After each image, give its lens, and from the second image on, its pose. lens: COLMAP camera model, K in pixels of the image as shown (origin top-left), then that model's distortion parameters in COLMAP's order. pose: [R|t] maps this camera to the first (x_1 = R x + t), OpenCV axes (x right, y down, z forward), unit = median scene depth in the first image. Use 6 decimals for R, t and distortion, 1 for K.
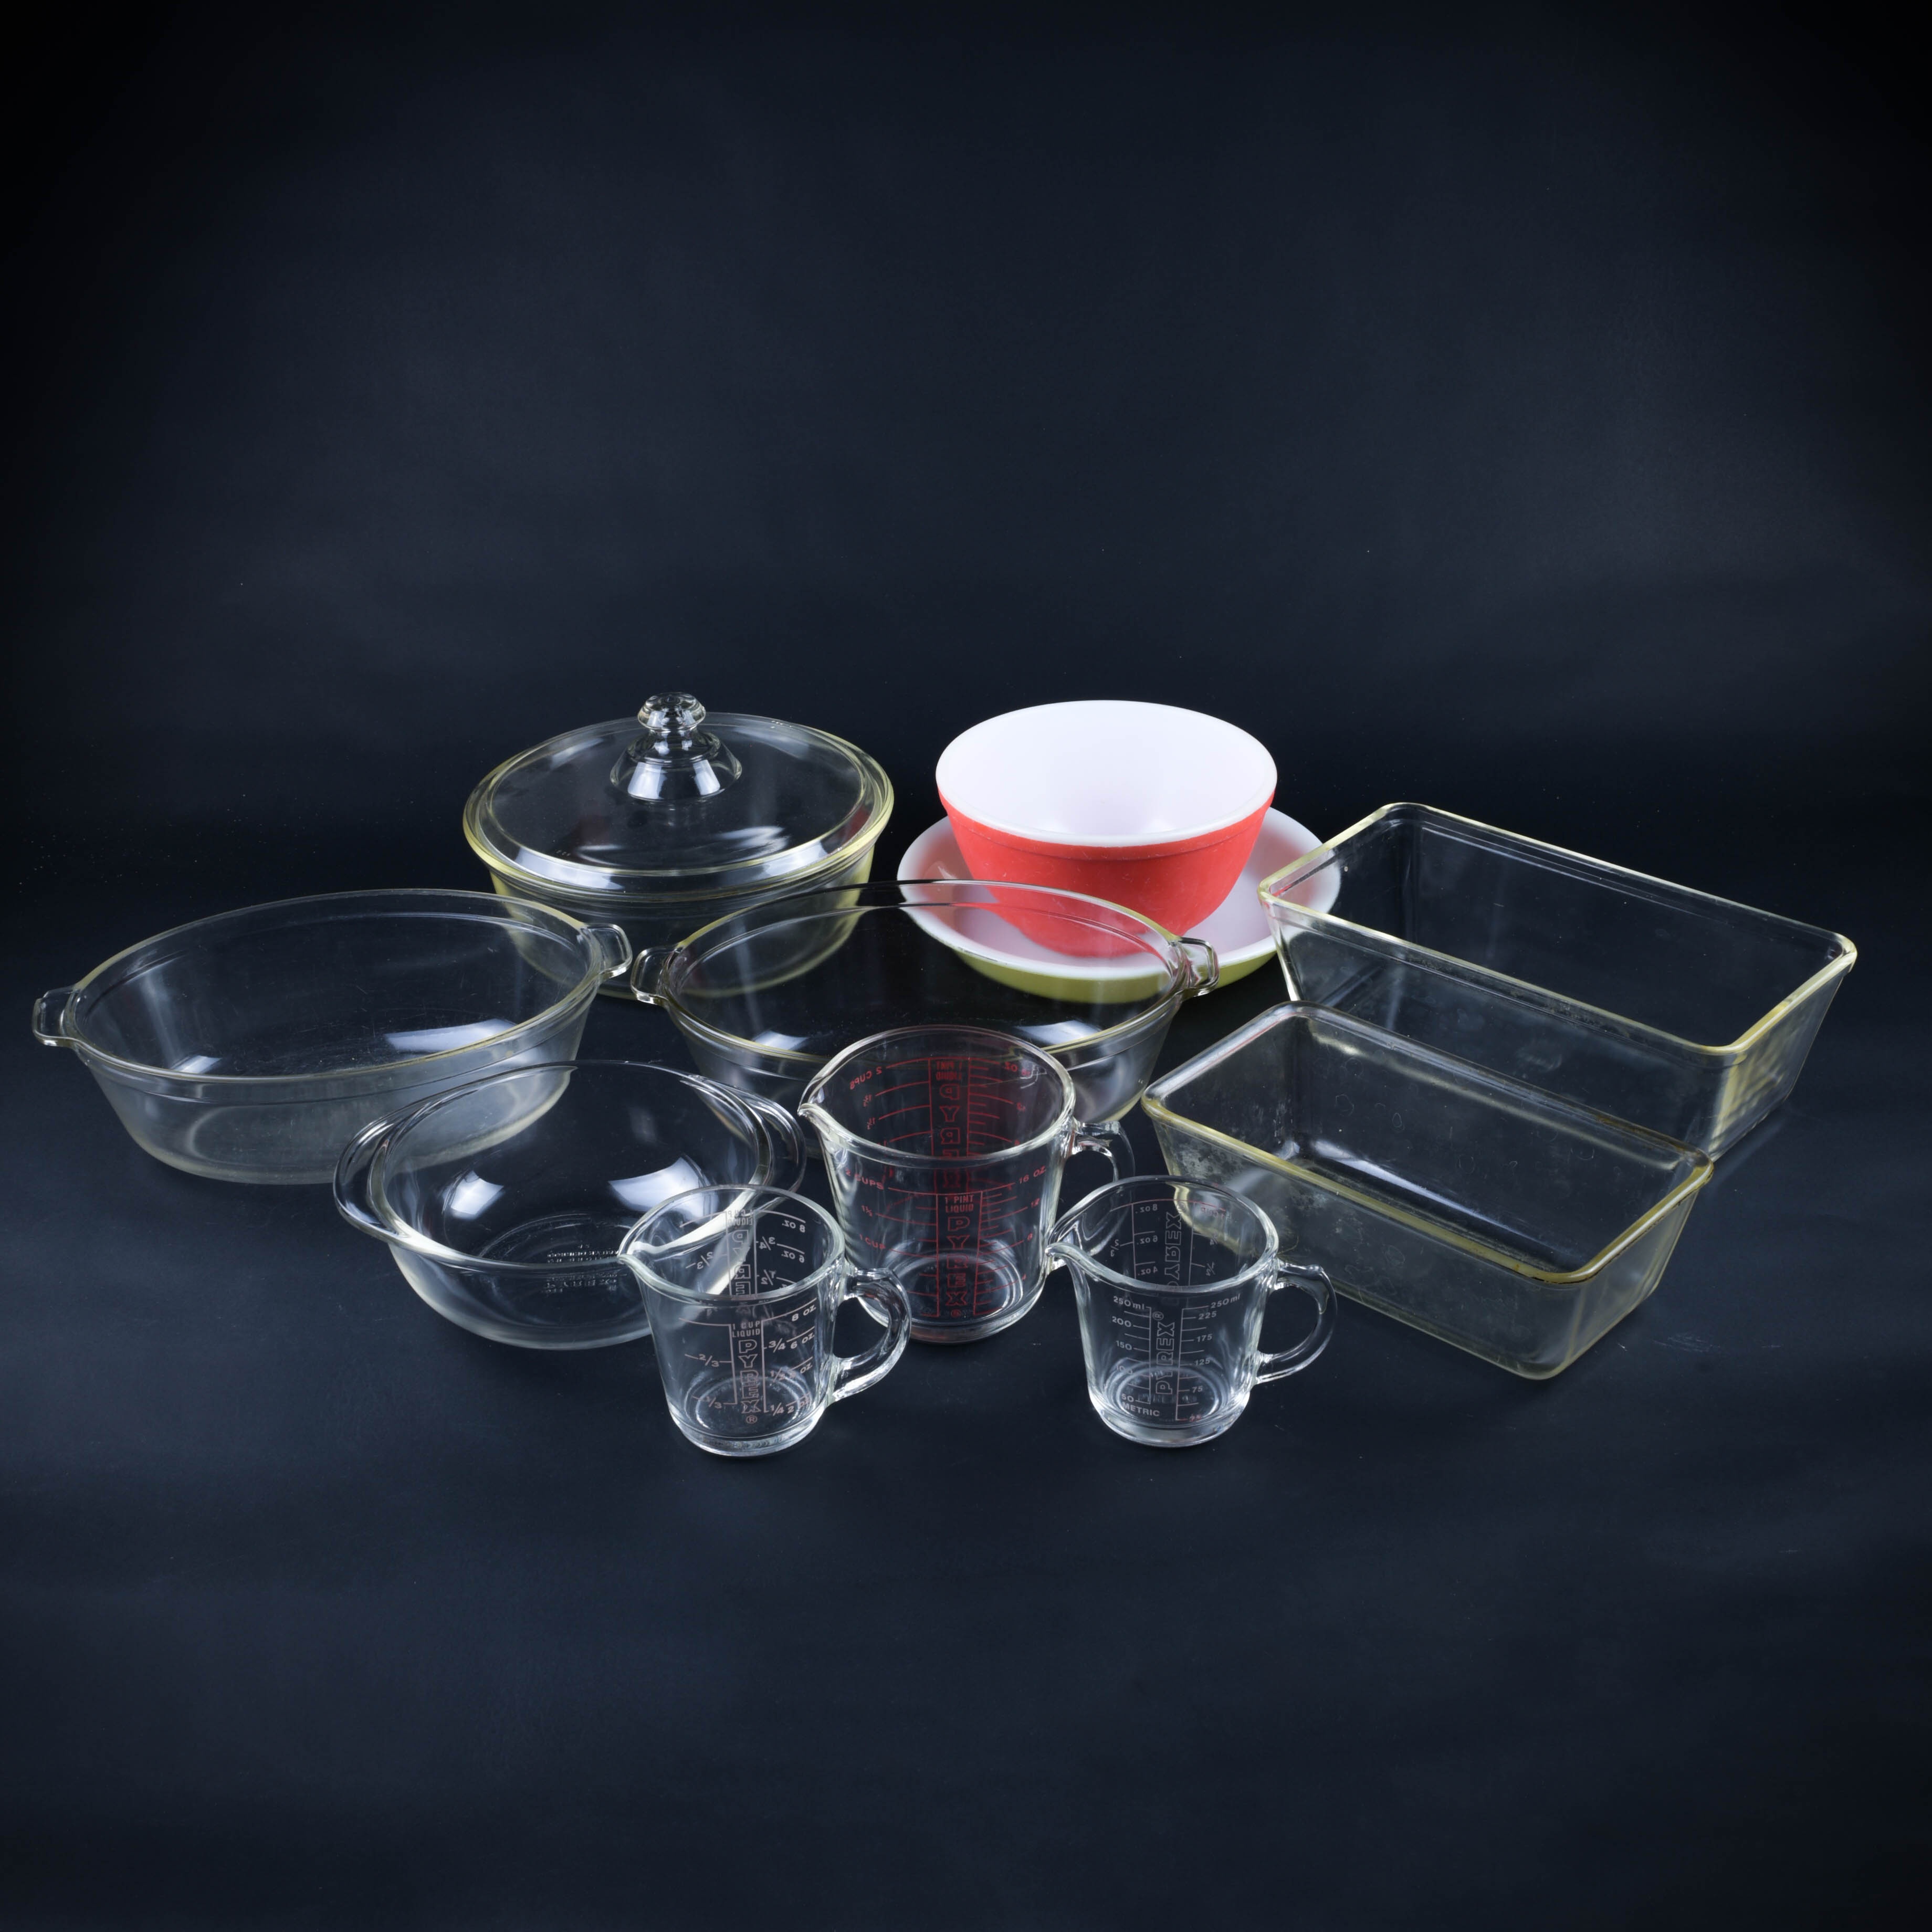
lens RADIAL K [[2797.9, 0, 958.0], [0, 2797.9, 967.0], [0, 0, 1]] dist [-0.018562, 0.000000]
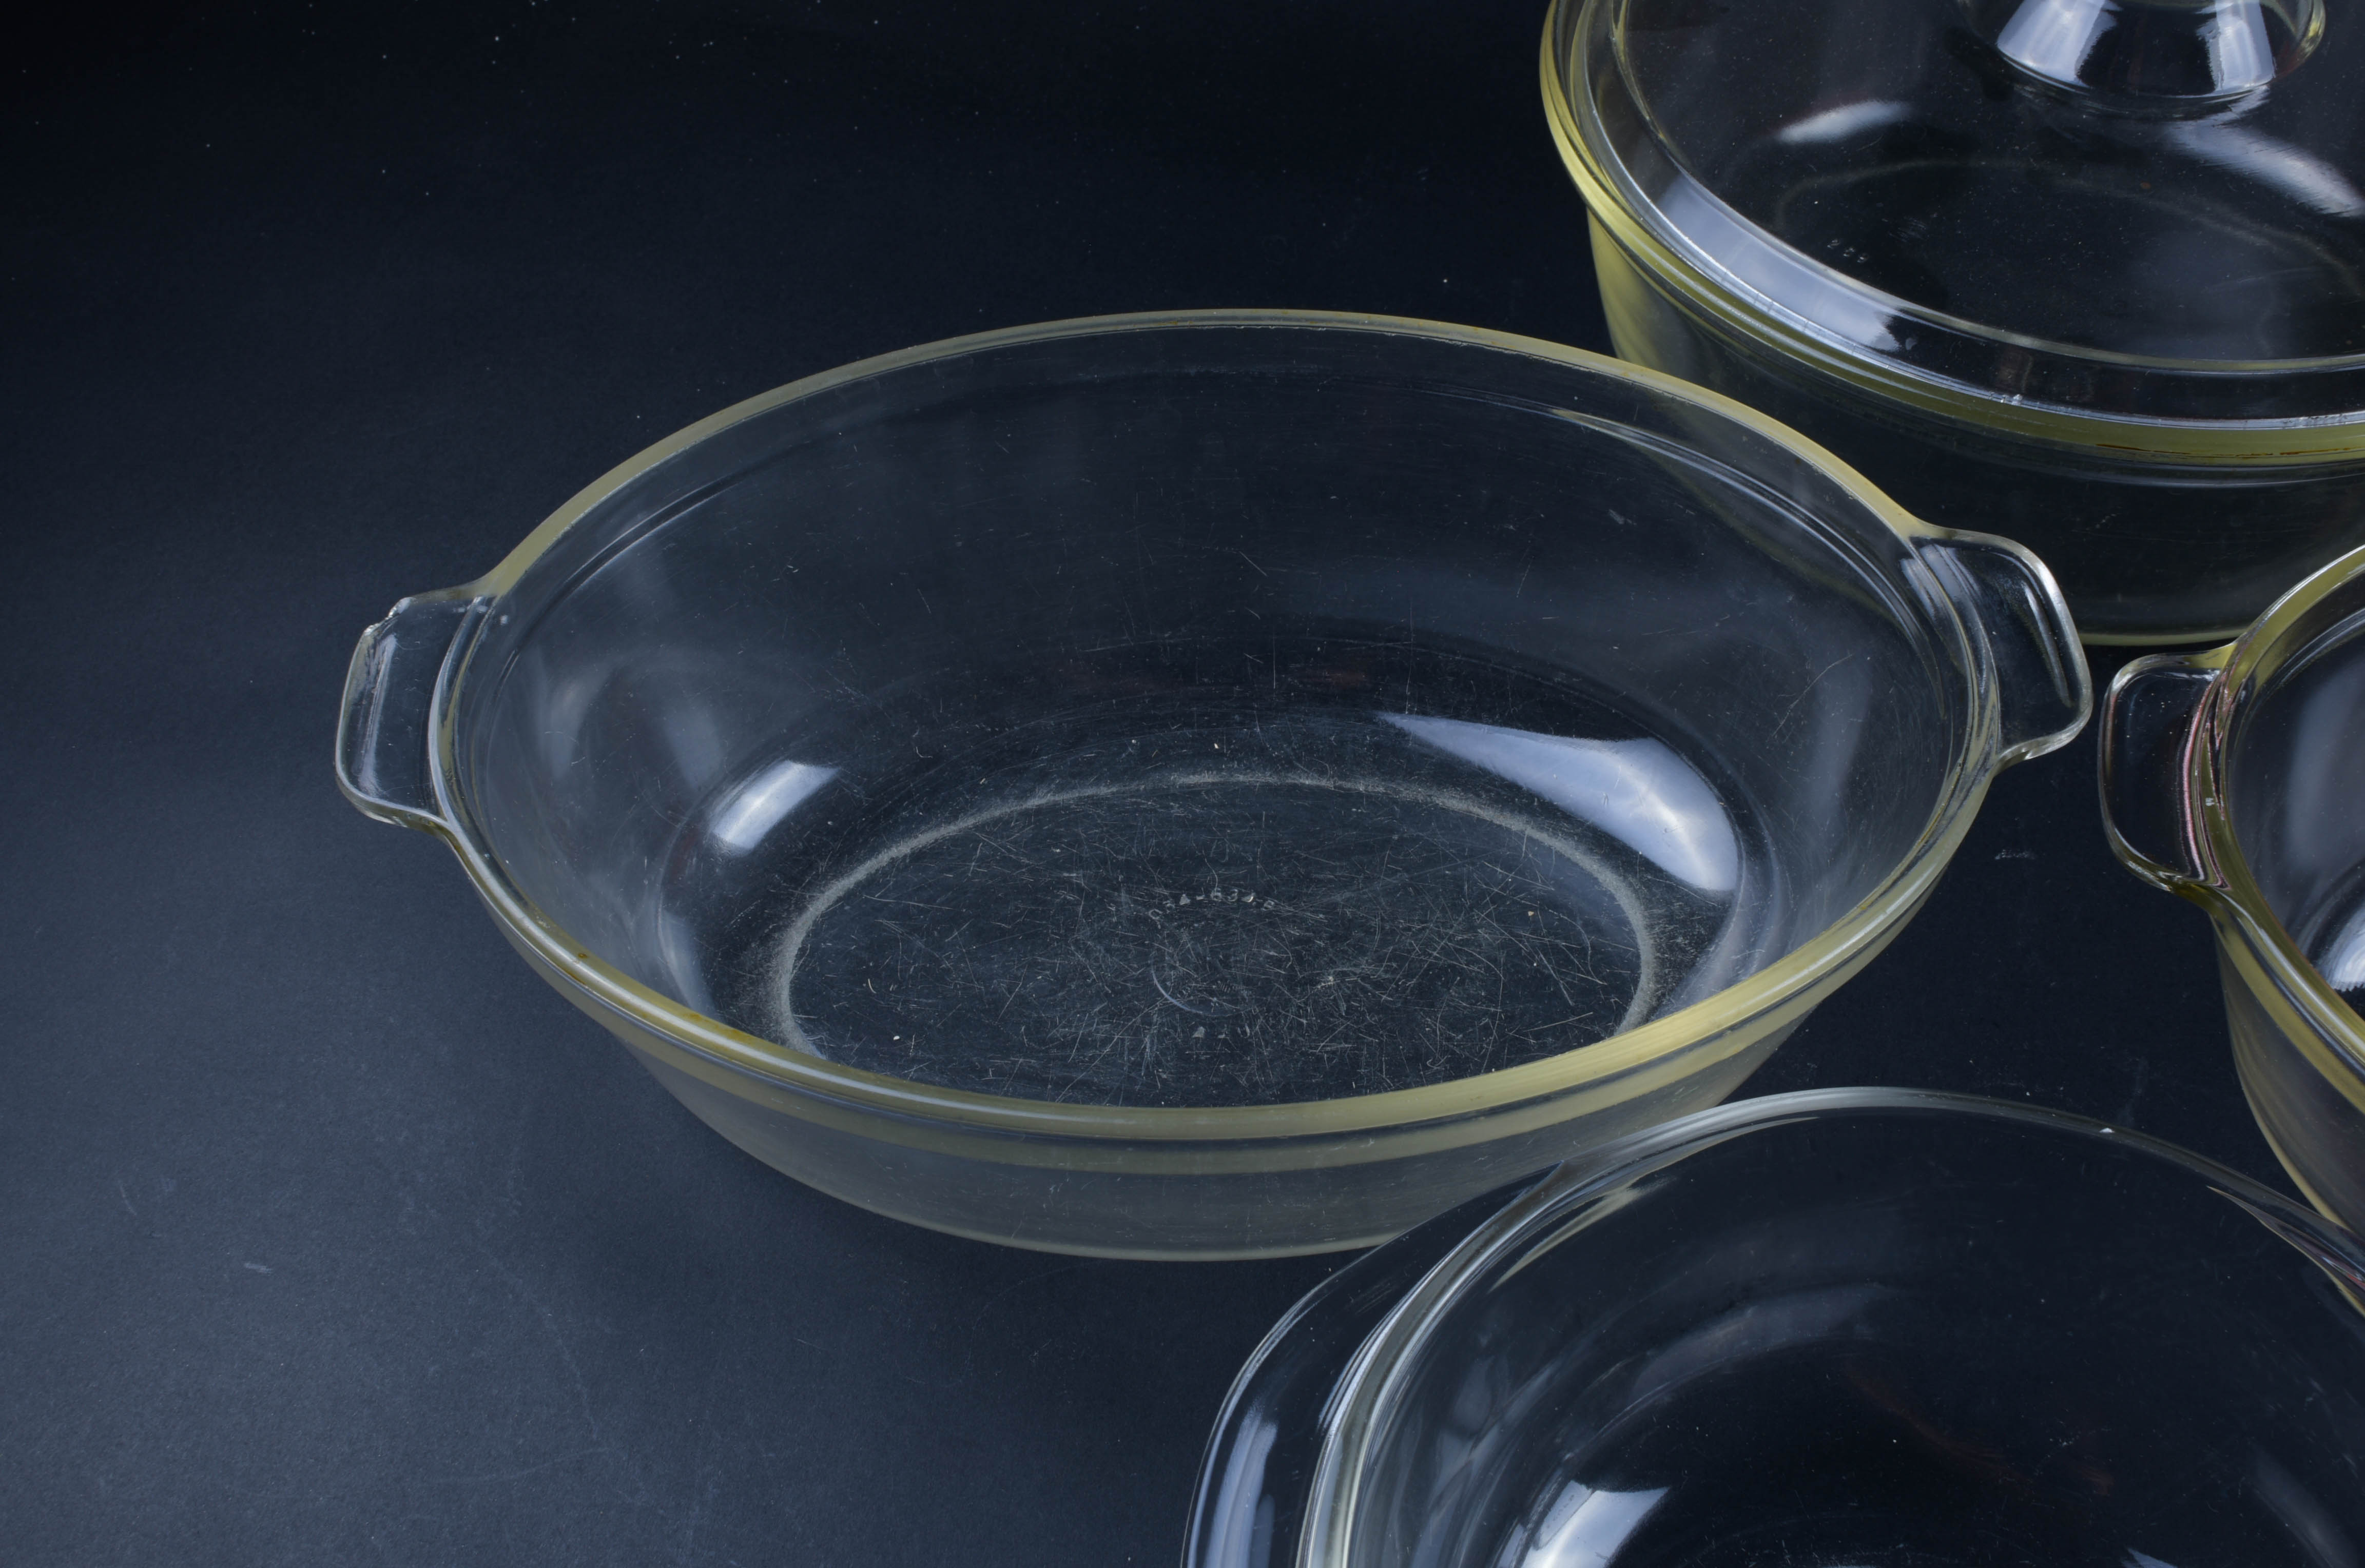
lens RADIAL K [[2795.8, 0, 1179.6], [0, 2795.8, 784.2], [0, 0, 1]] dist [0.017369, 0.000000]
pose [[0.978220, 0.142653, -0.150781, -0.183726], [-0.086466, 0.940439, 0.328783, -0.100151], [0.188702, -0.308585, 0.932291, 0.722192]]
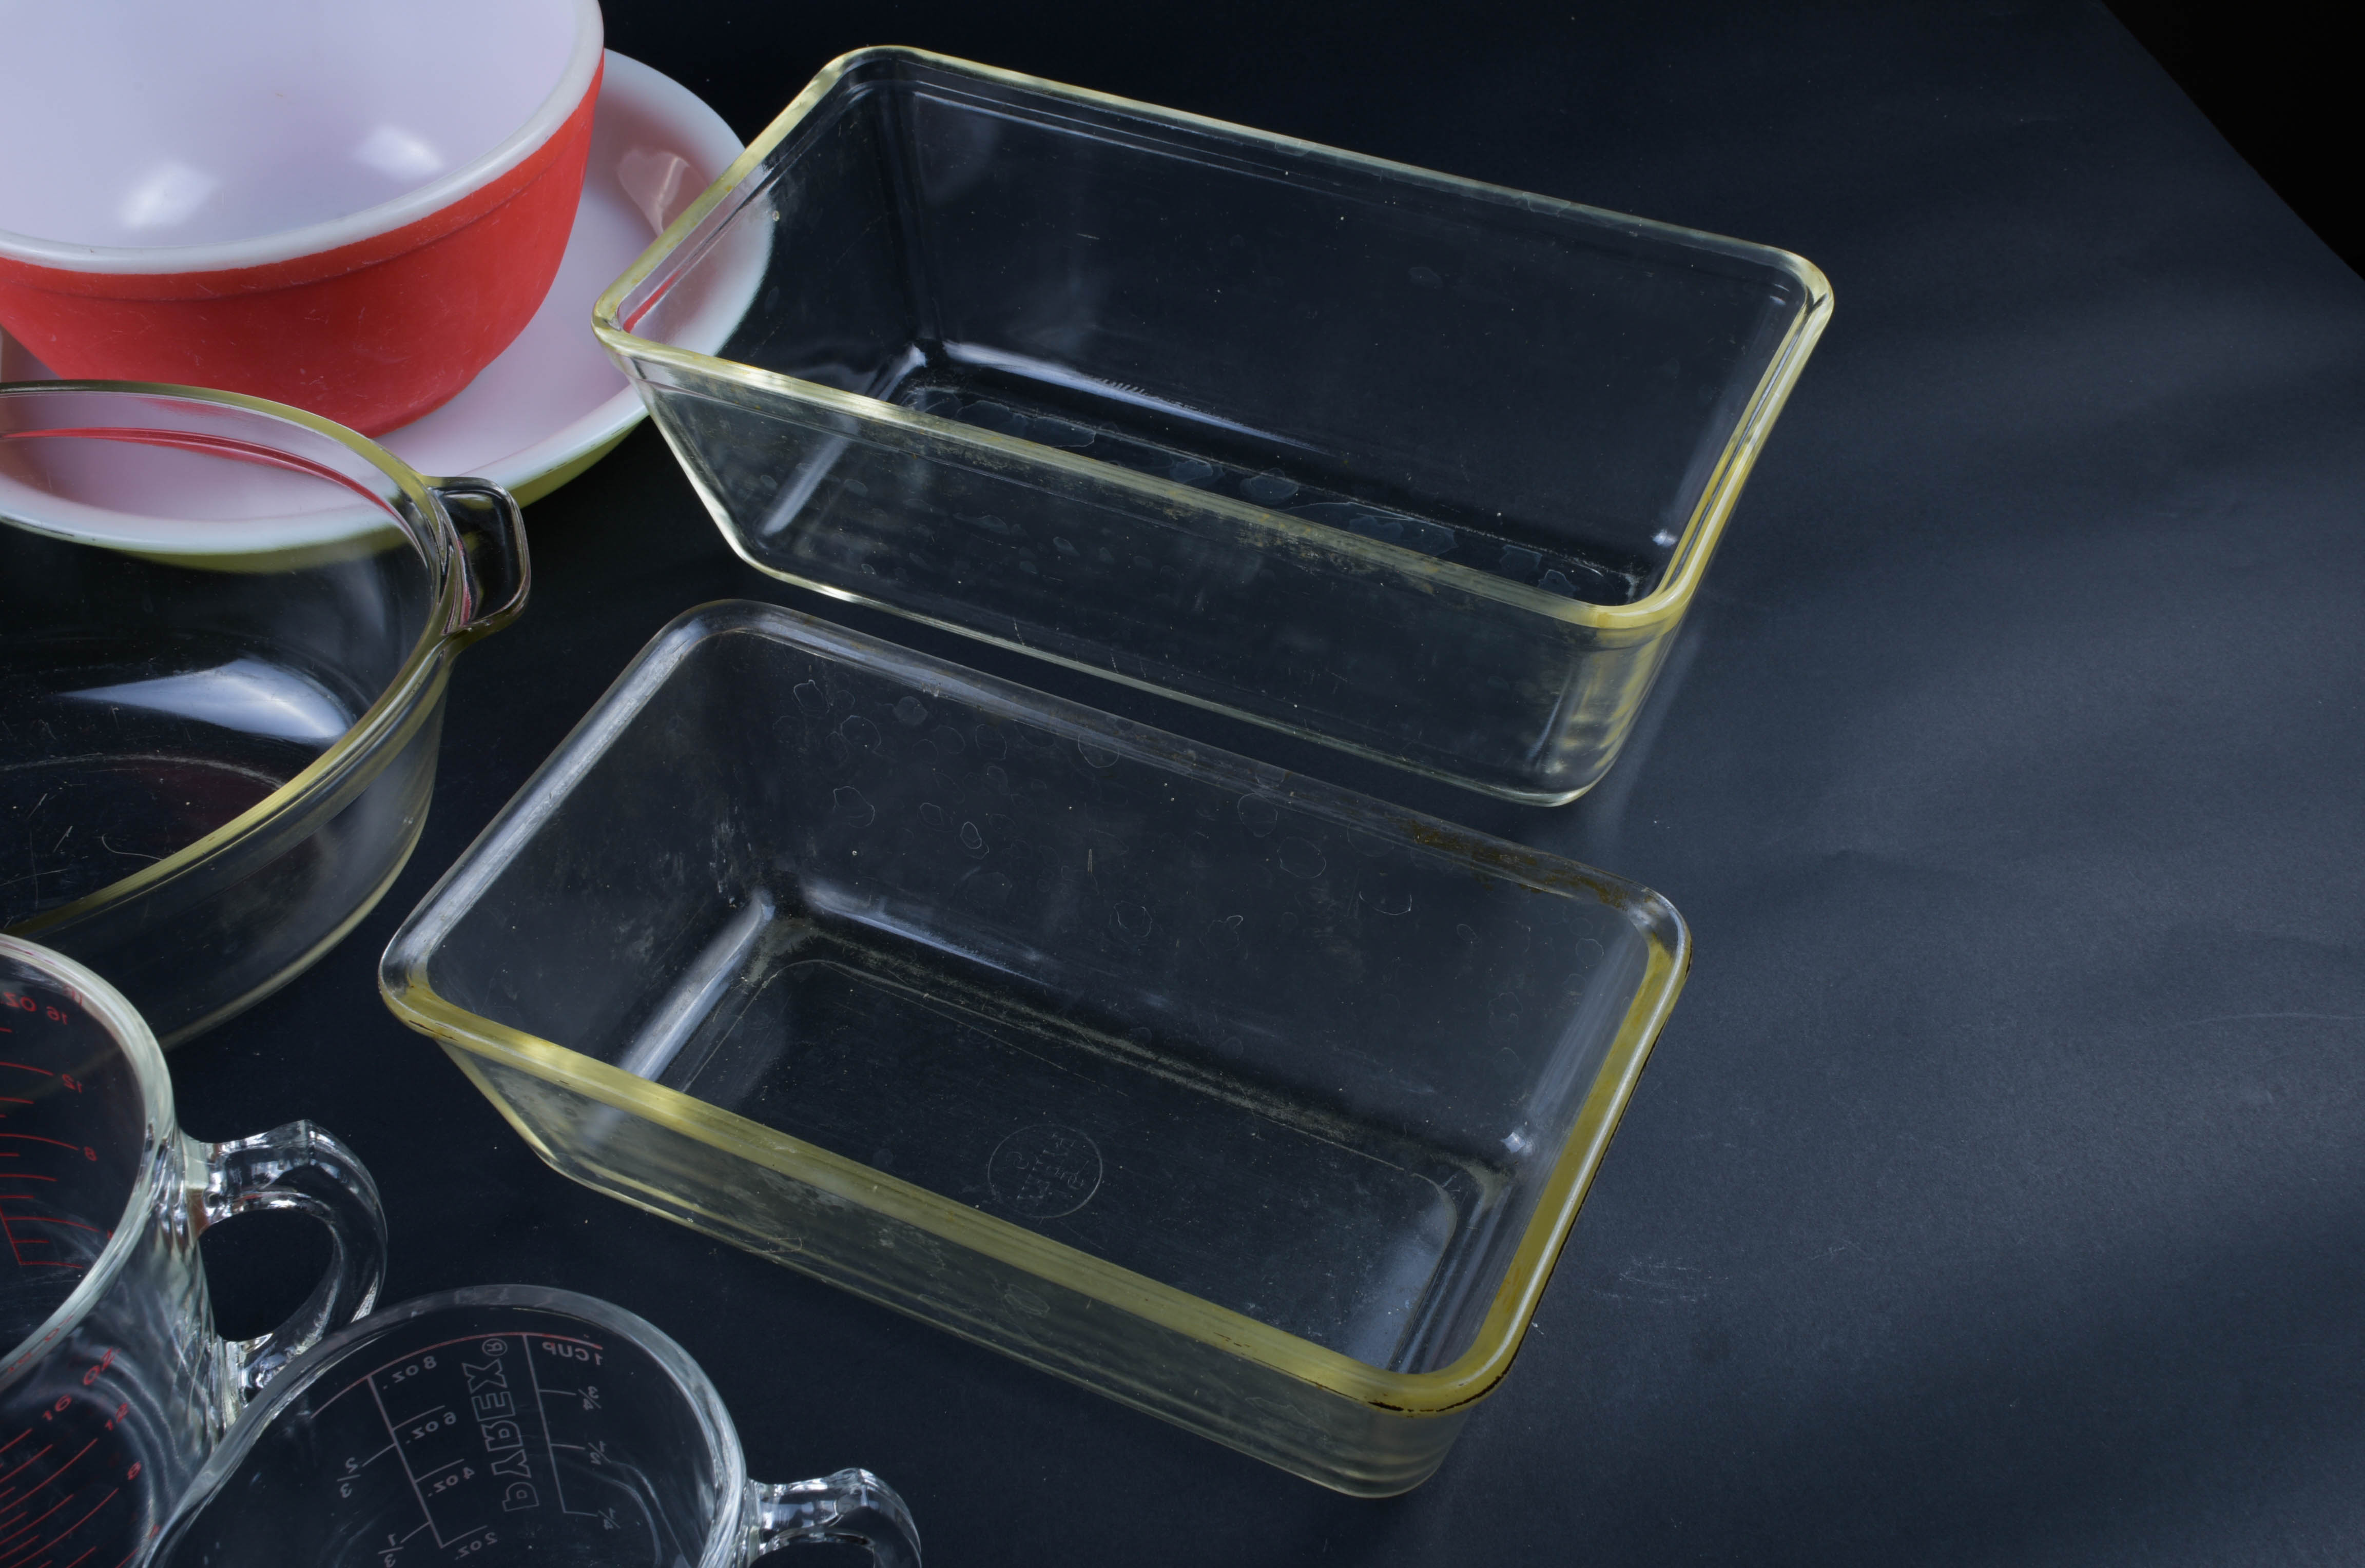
lens RADIAL K [[2795.8, 0, 1197.0], [0, 2795.8, 788.4], [0, 0, 1]] dist [0.017369, 0.000000]
pose [[0.957095, -0.201933, 0.207829, 0.101011], [0.132916, 0.943235, 0.304370, -0.091644], [-0.257494, -0.263687, 0.929605, 0.578696]]
